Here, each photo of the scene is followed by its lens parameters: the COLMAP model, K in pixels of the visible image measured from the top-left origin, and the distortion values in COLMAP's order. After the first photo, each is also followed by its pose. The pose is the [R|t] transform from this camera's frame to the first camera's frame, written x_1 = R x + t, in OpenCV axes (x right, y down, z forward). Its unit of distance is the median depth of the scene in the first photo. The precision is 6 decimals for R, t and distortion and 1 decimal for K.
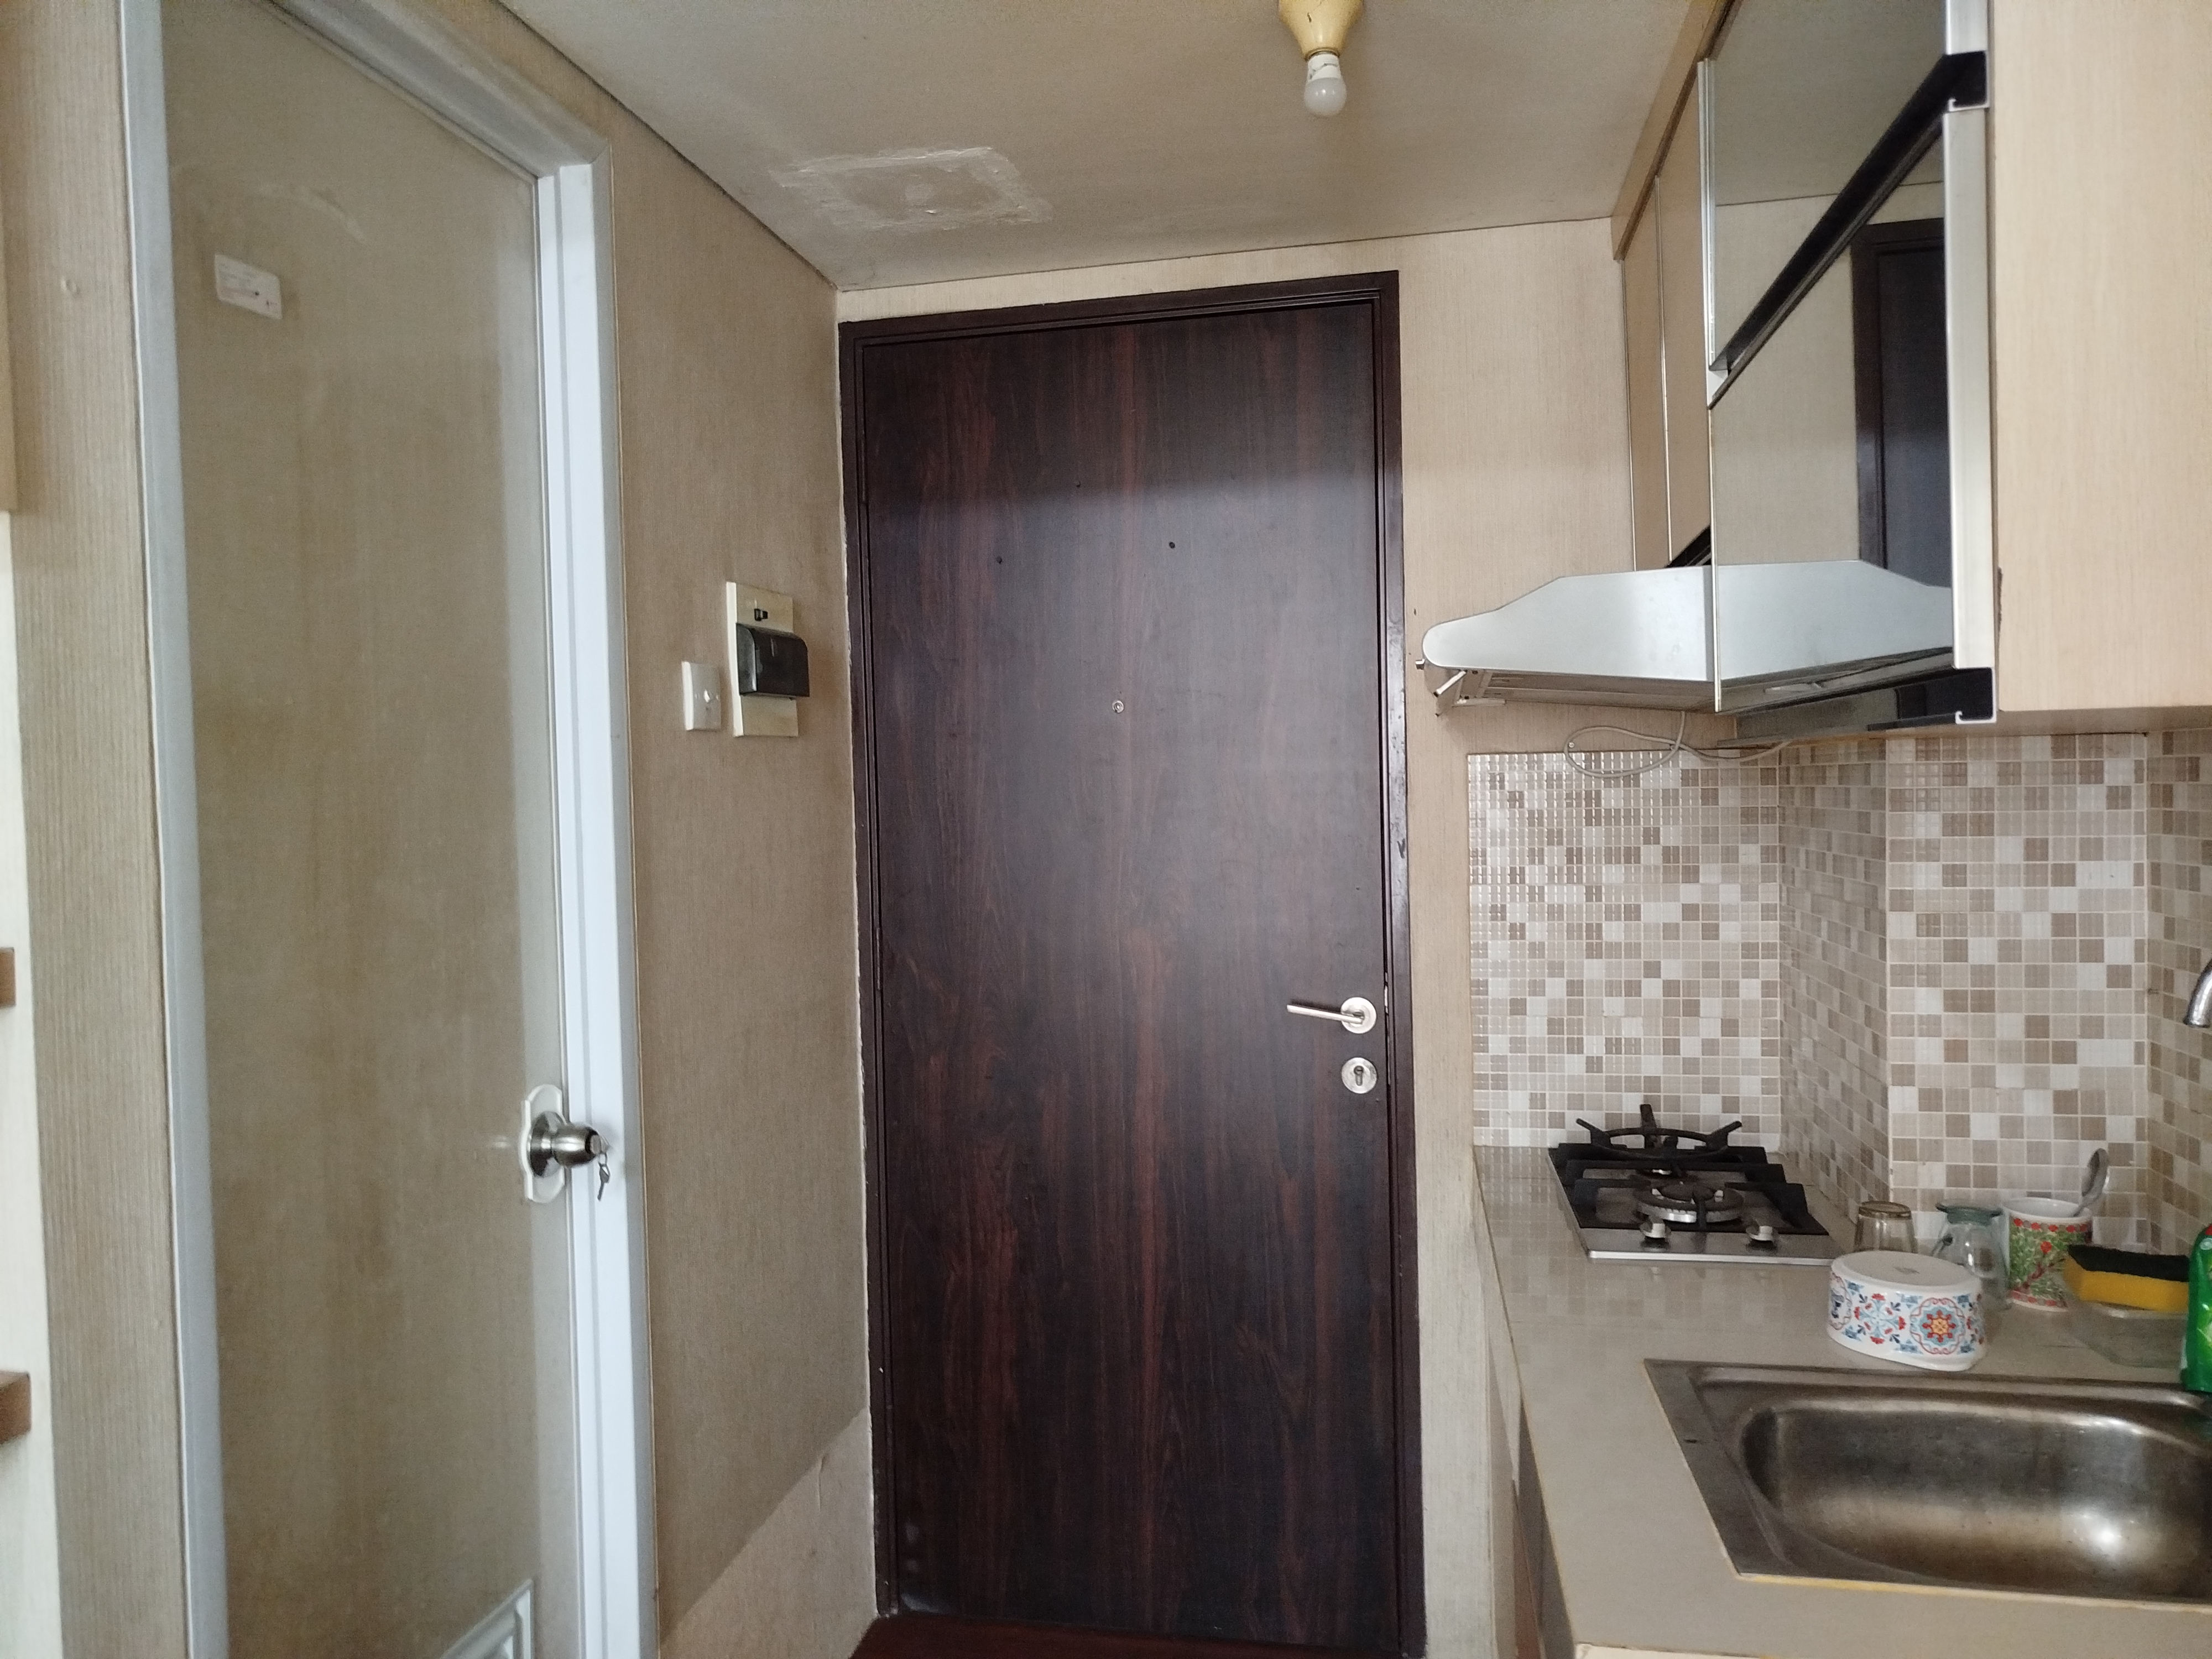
lens RADIAL K [[1564.3, 0, 1119.2], [0, 1564.3, 819.9], [0, 0, 1]] dist [0.004403, 0.003581]
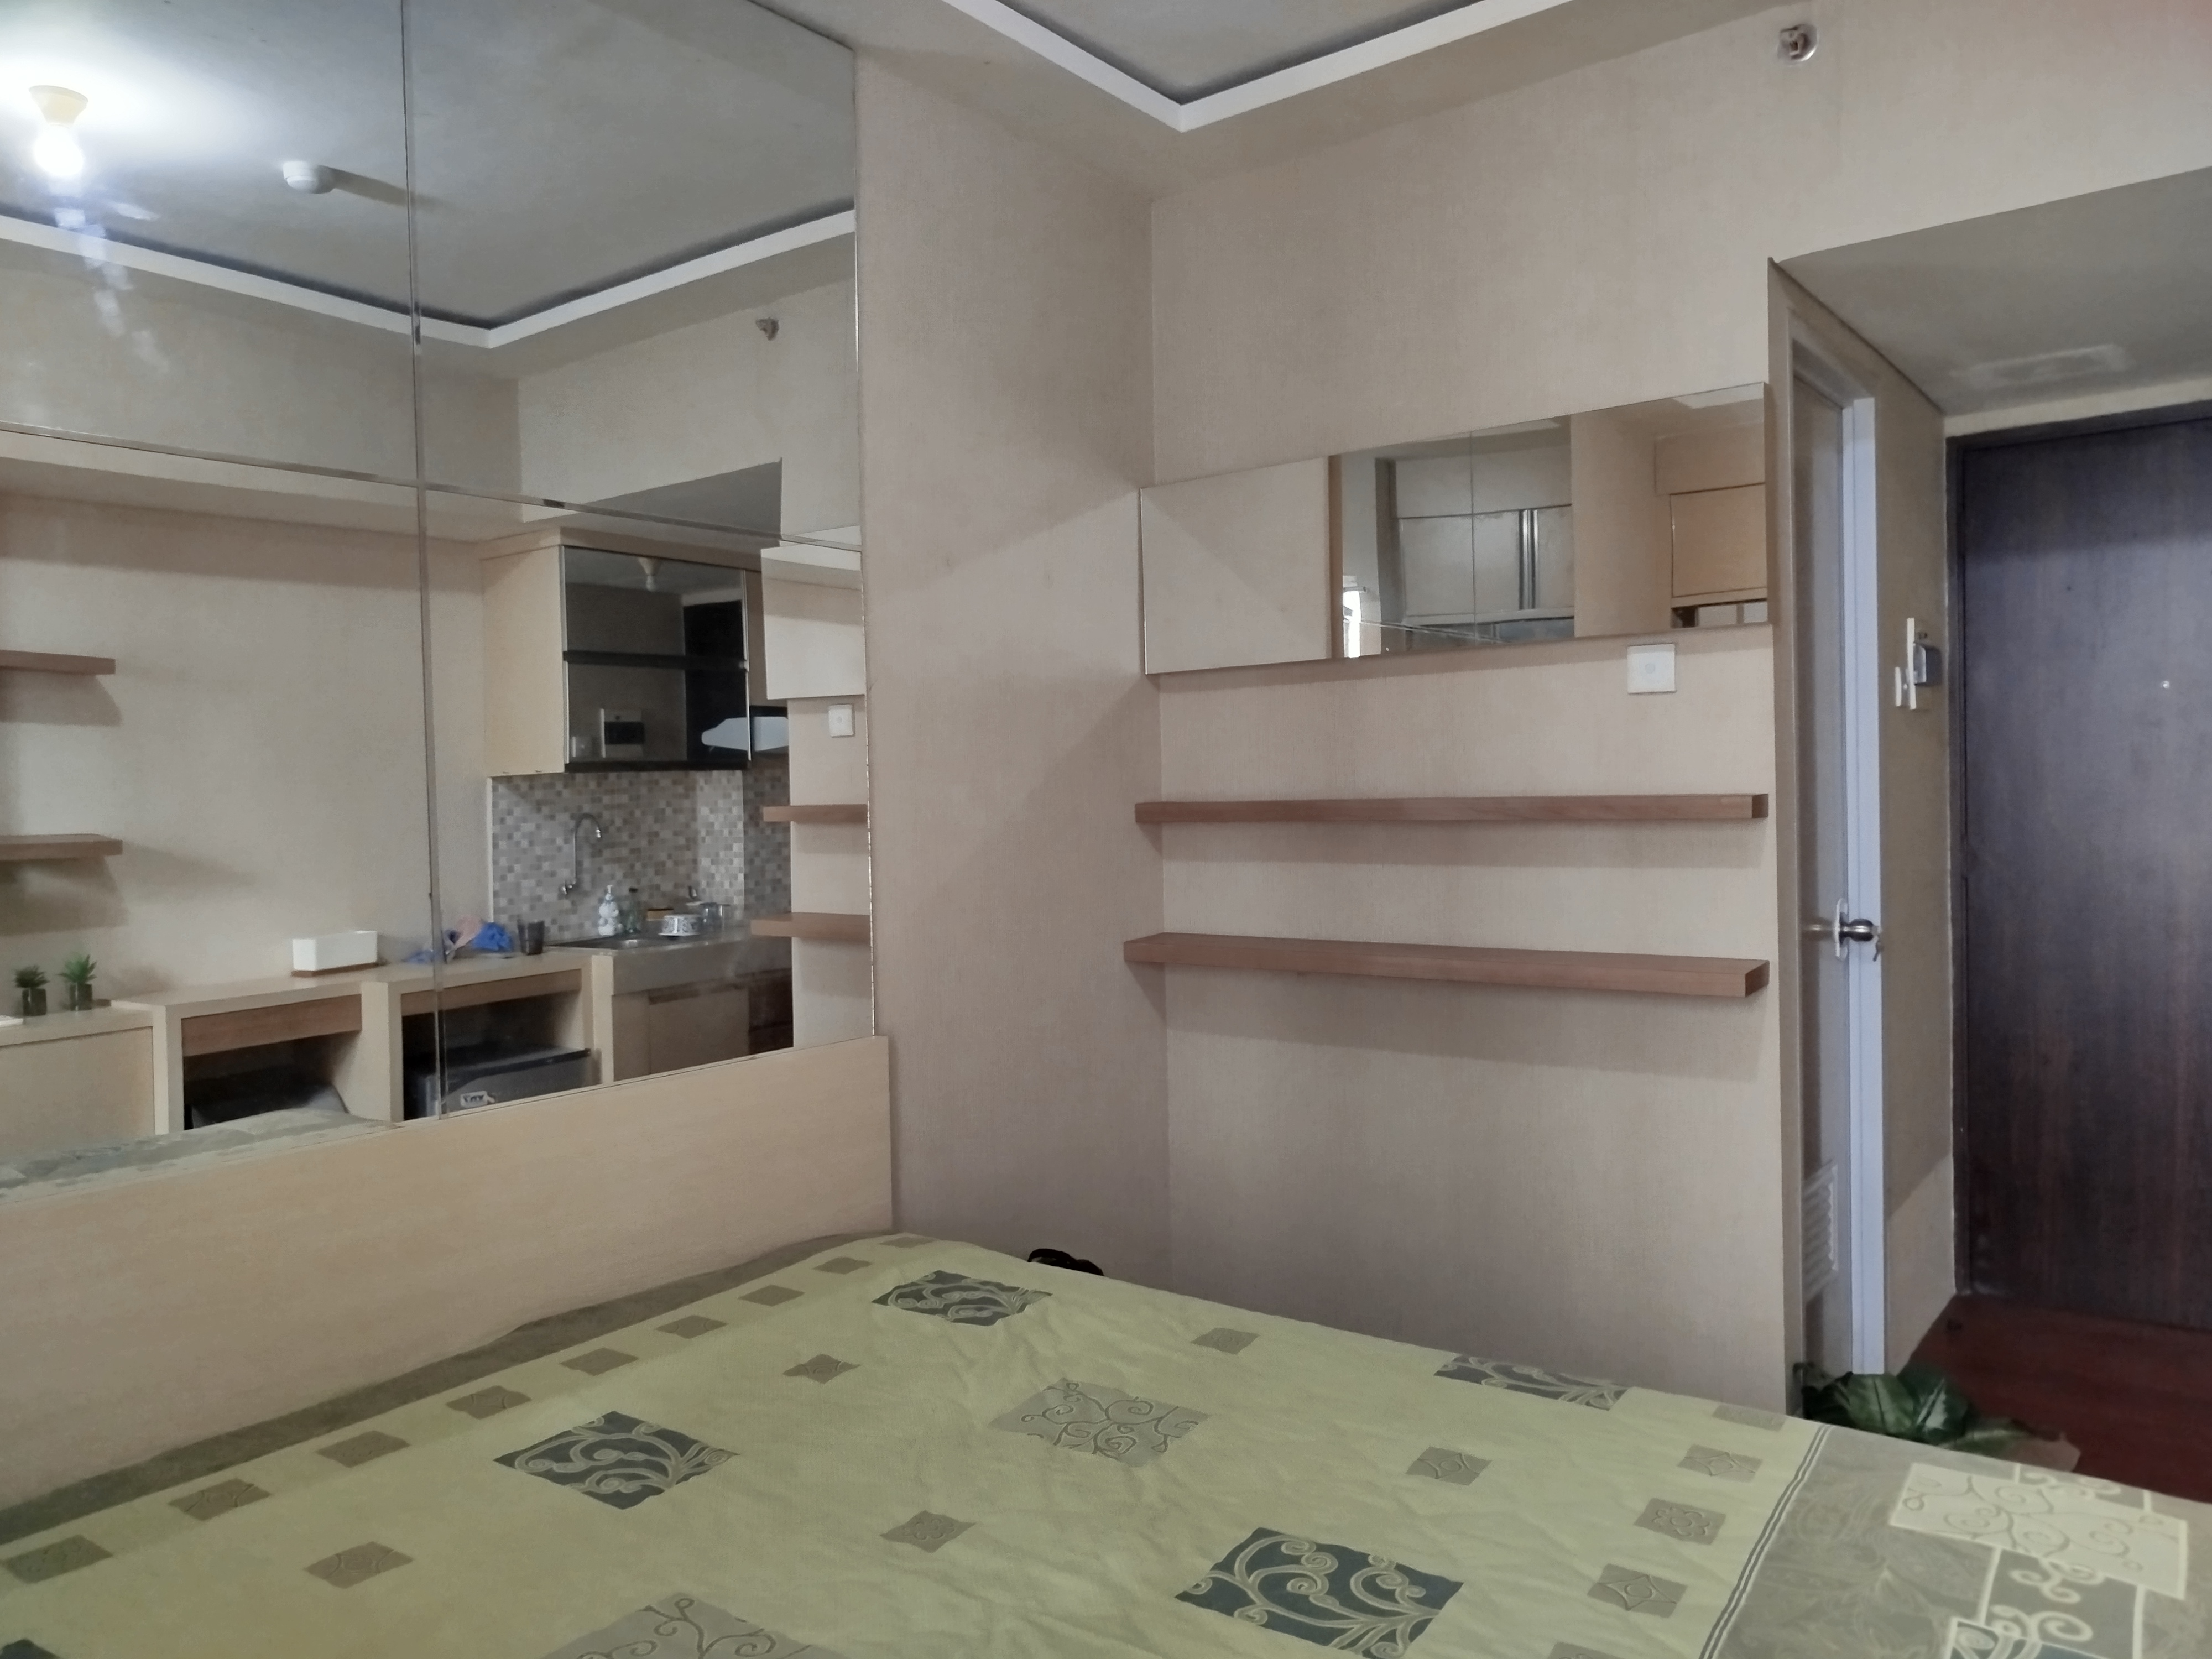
lens RADIAL K [[1564.3, 0, 1119.2], [0, 1564.3, 819.9], [0, 0, 1]] dist [0.004403, 0.003581]
pose [[0.893705, 0.014255, -0.448429, -0.226767], [-0.009679, 0.999875, 0.012495, 0.046196], [0.448551, -0.006827, 0.893731, -0.785198]]
